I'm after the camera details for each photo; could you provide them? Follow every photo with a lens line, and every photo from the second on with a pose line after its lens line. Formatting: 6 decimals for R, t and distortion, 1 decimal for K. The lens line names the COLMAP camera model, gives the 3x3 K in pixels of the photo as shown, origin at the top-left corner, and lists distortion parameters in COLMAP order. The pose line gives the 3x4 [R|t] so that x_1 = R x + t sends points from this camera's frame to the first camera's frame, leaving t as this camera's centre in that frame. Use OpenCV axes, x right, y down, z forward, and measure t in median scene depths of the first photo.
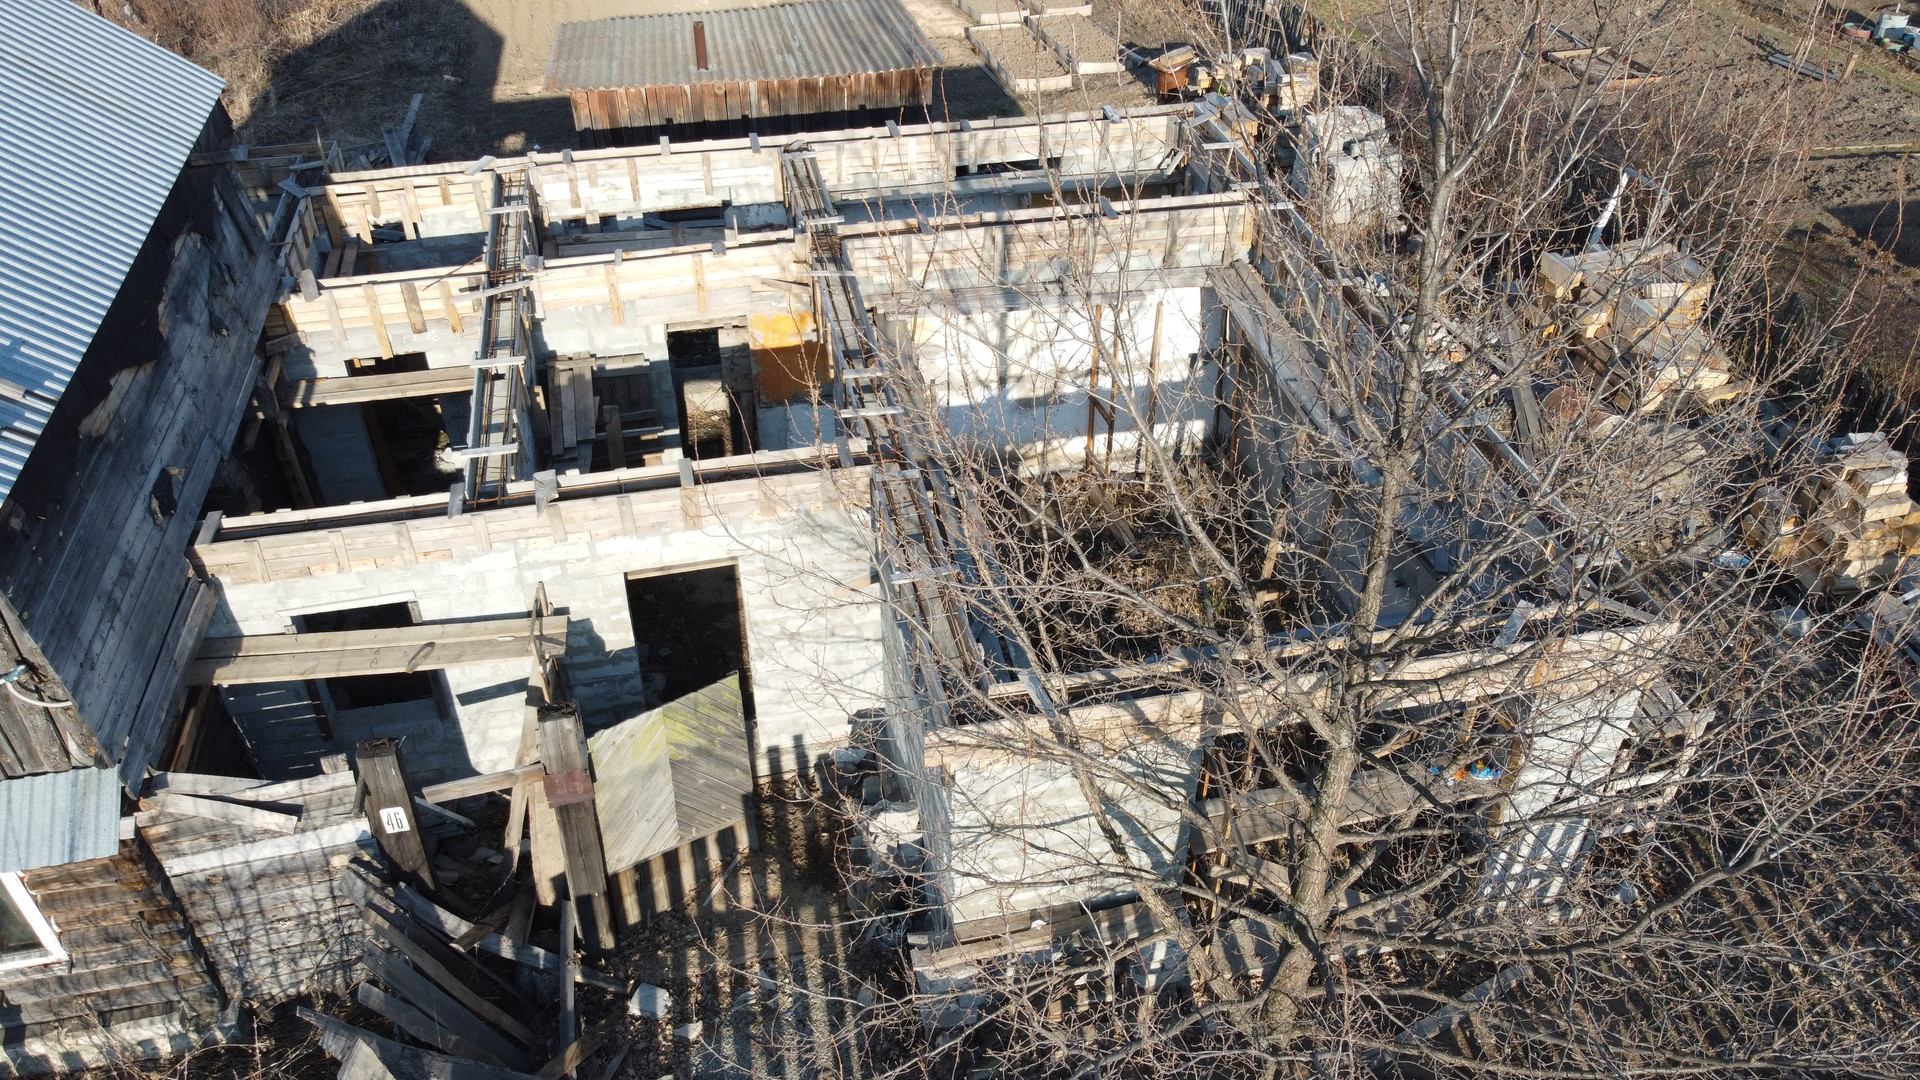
lens RADIAL K [[1457.0, 0, 965.8], [0, 1457.0, 535.9], [0, 0, 1]] dist [-0.001253, -0.002504]
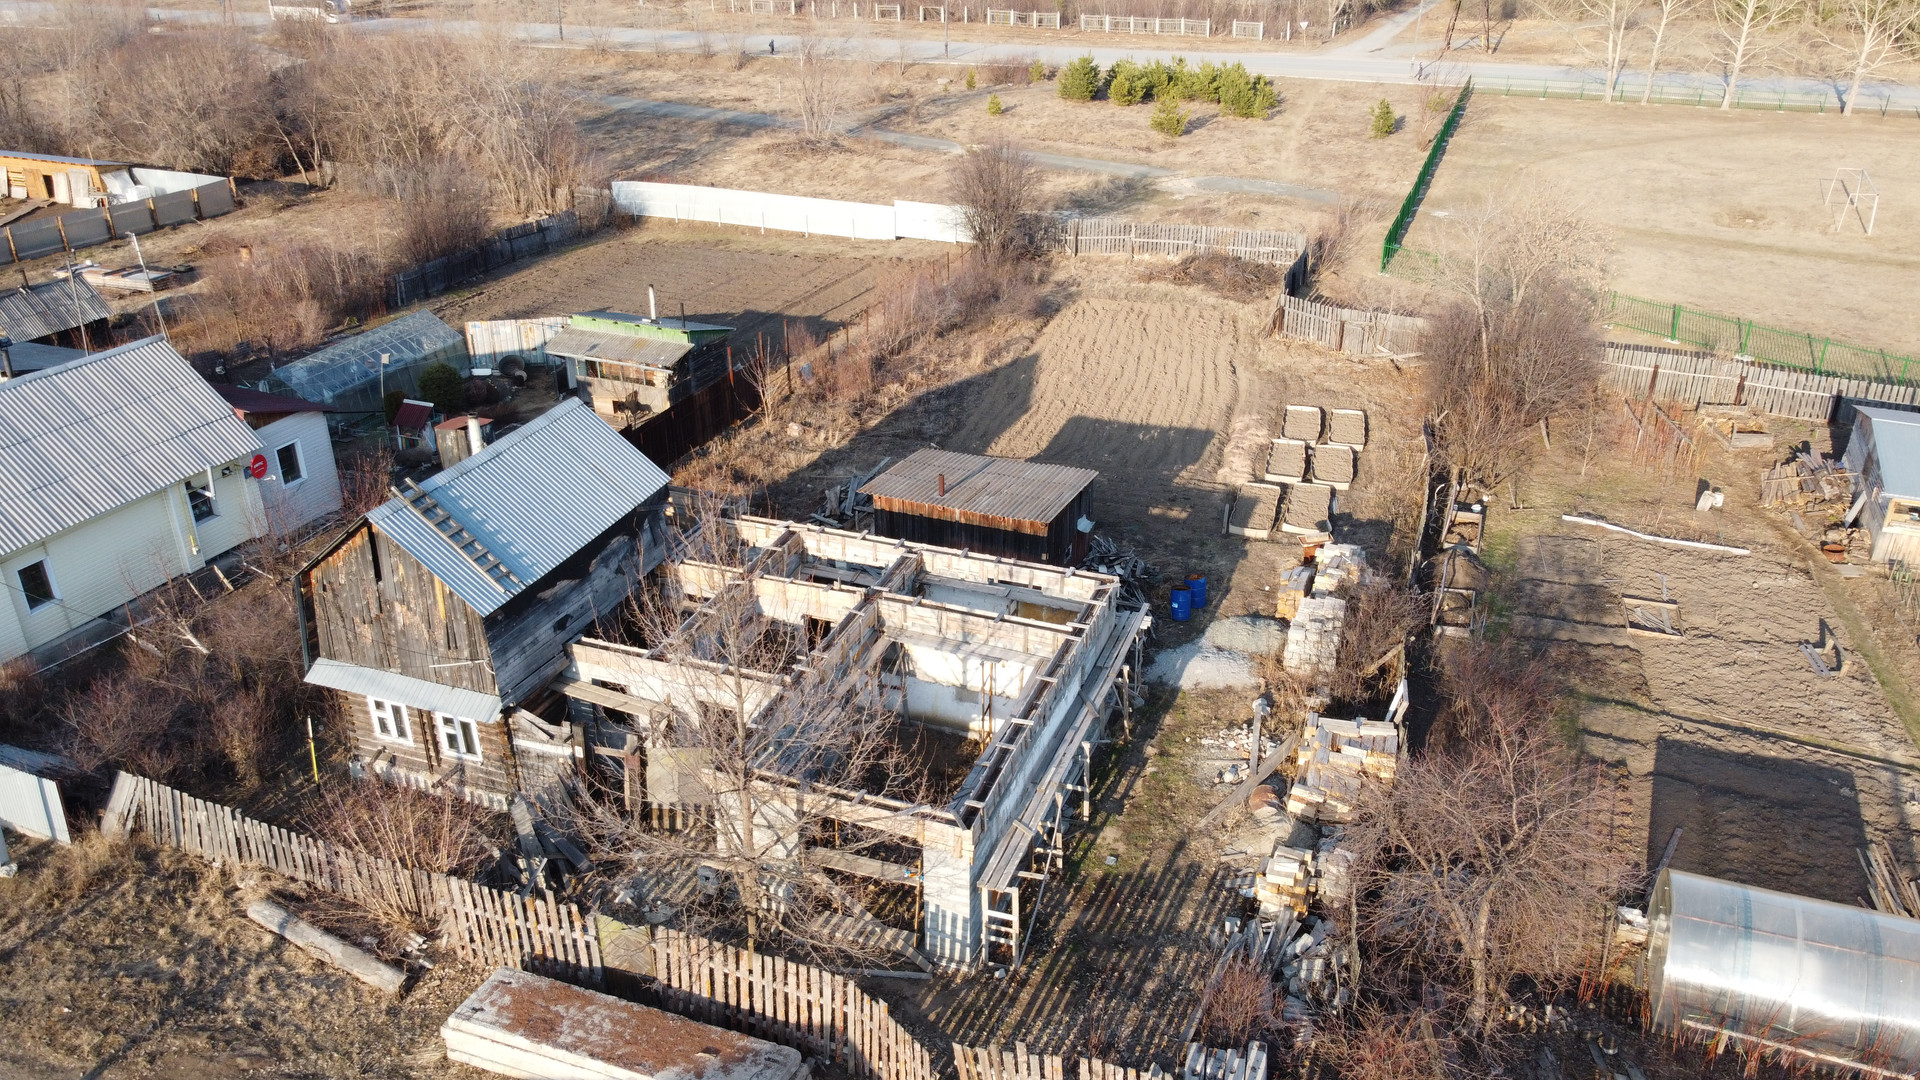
lens RADIAL K [[1457.0, 0, 963.2], [0, 1457.0, 539.5], [0, 0, 1]] dist [-0.001253, -0.002504]
pose [[0.842915, 0.236590, -0.483238, 1.107869], [-0.322379, 0.941148, -0.101547, -0.108783], [0.430774, 0.241381, 0.869580, -0.916090]]
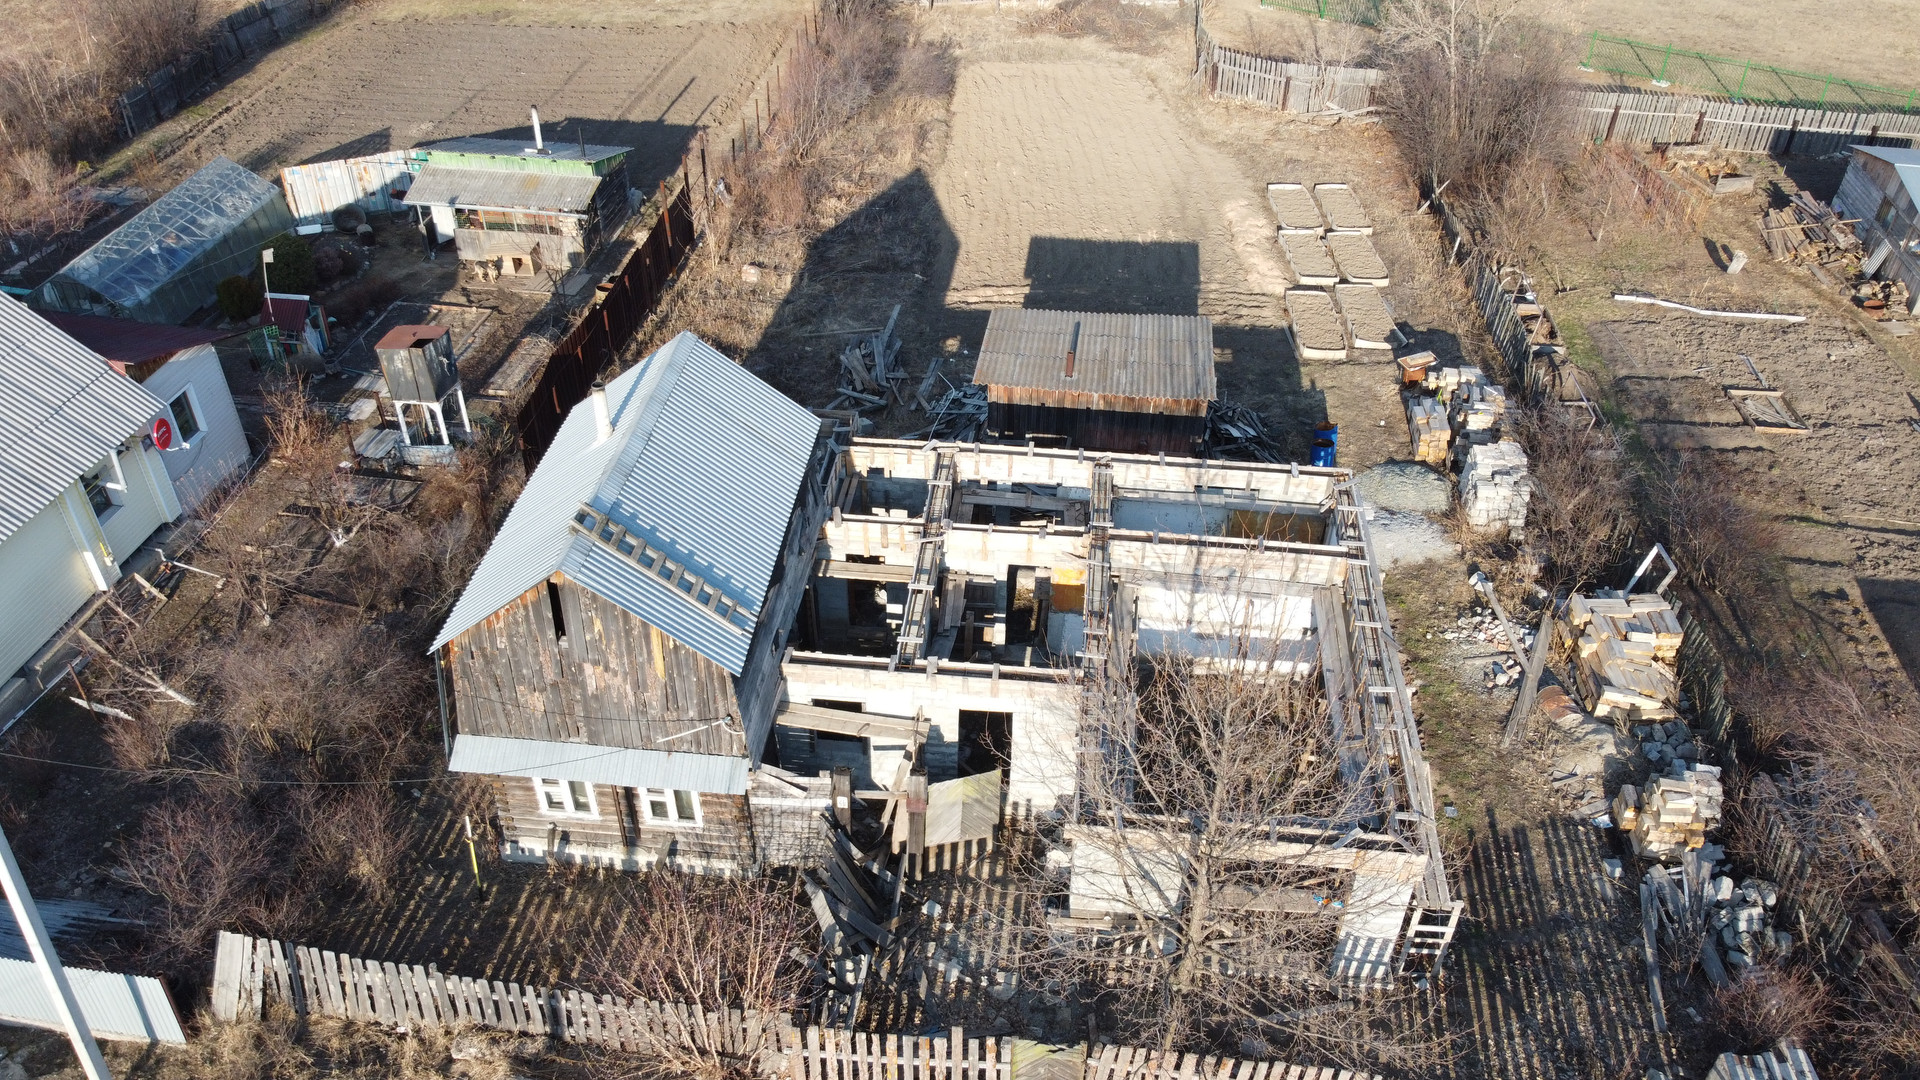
lens RADIAL K [[1457.0, 0, 963.7], [0, 1457.0, 540.9], [0, 0, 1]] dist [-0.001253, -0.002504]
pose [[0.951837, 0.195147, -0.236481, 0.183864], [-0.193566, 0.980625, 0.030123, -0.229409], [0.237778, 0.017103, 0.971169, -0.867386]]
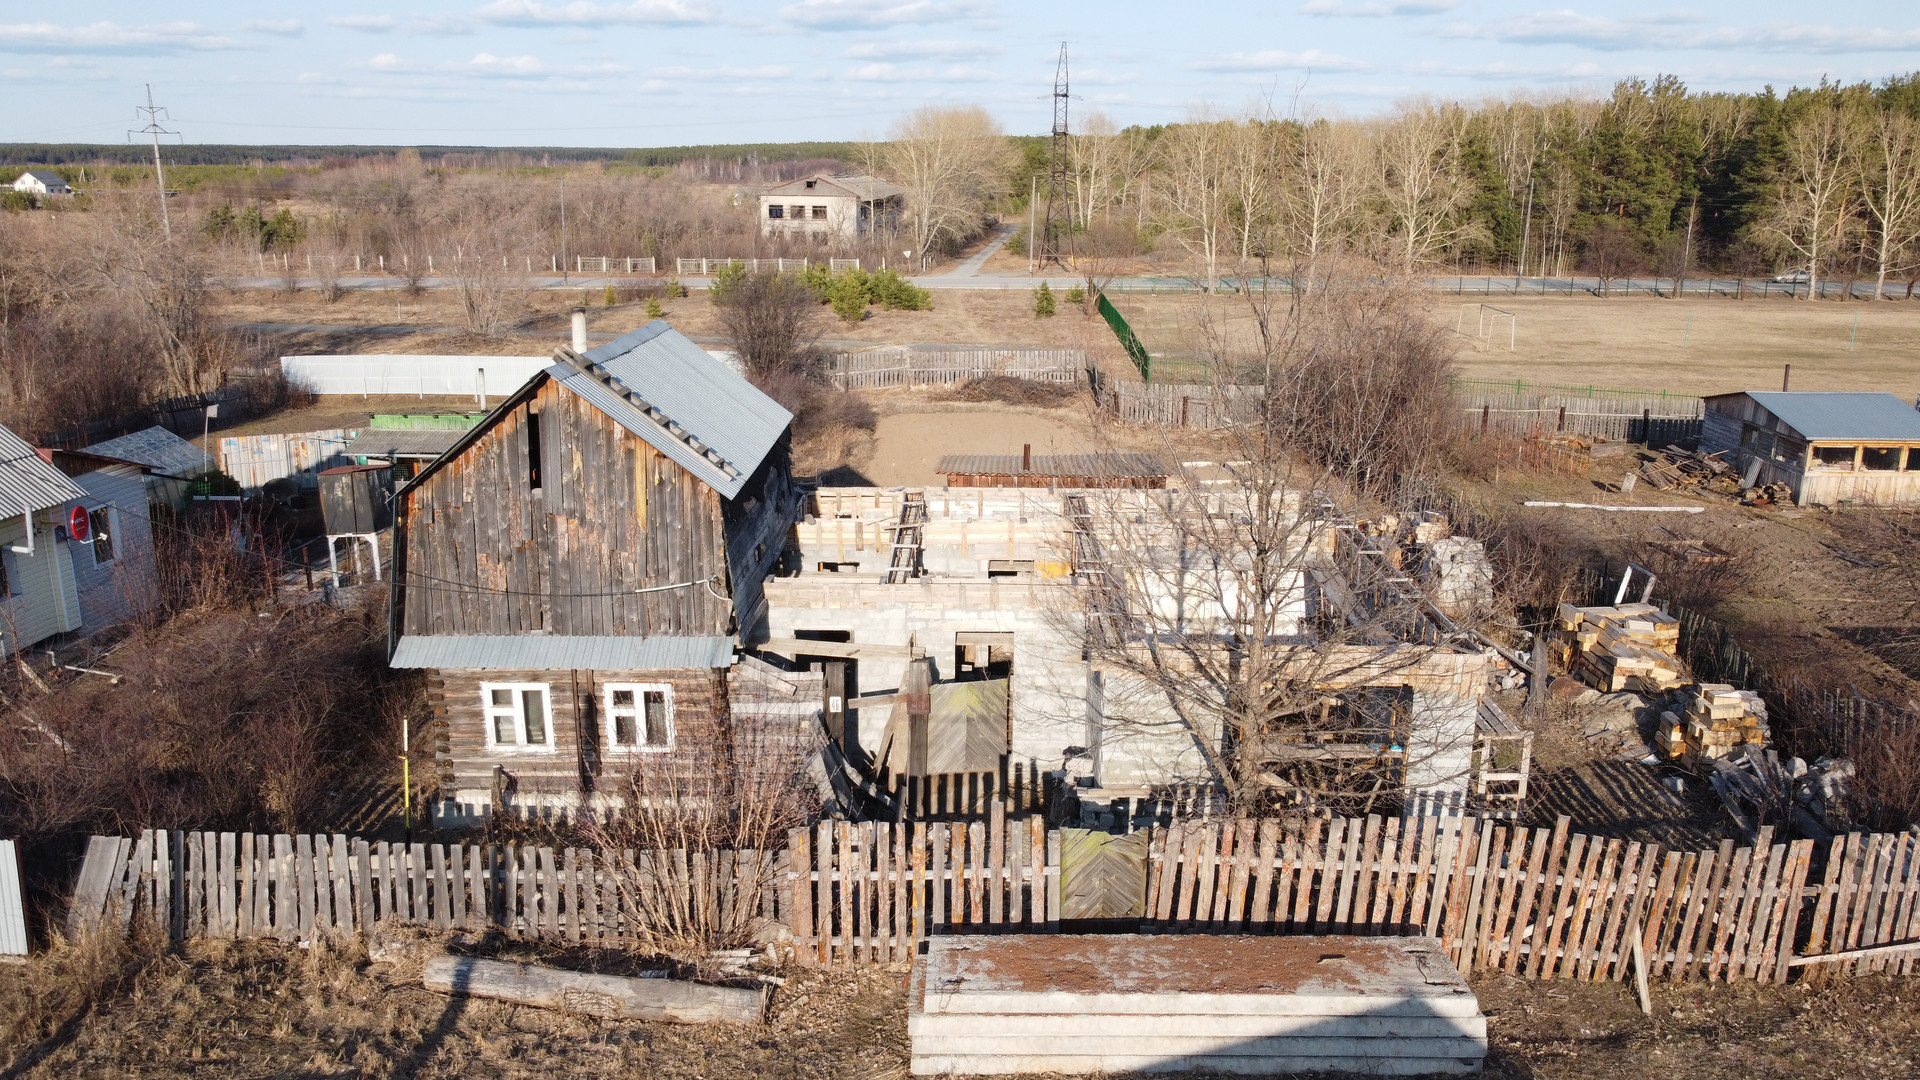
lens RADIAL K [[1457.0, 0, 962.3], [0, 1457.0, 540.2], [0, 0, 1]] dist [-0.001253, -0.002504]
pose [[0.974484, 0.060333, -0.216196, 0.155210], [-0.138560, 0.919462, -0.367955, 0.518239], [0.176585, 0.388522, 0.904361, -0.667986]]
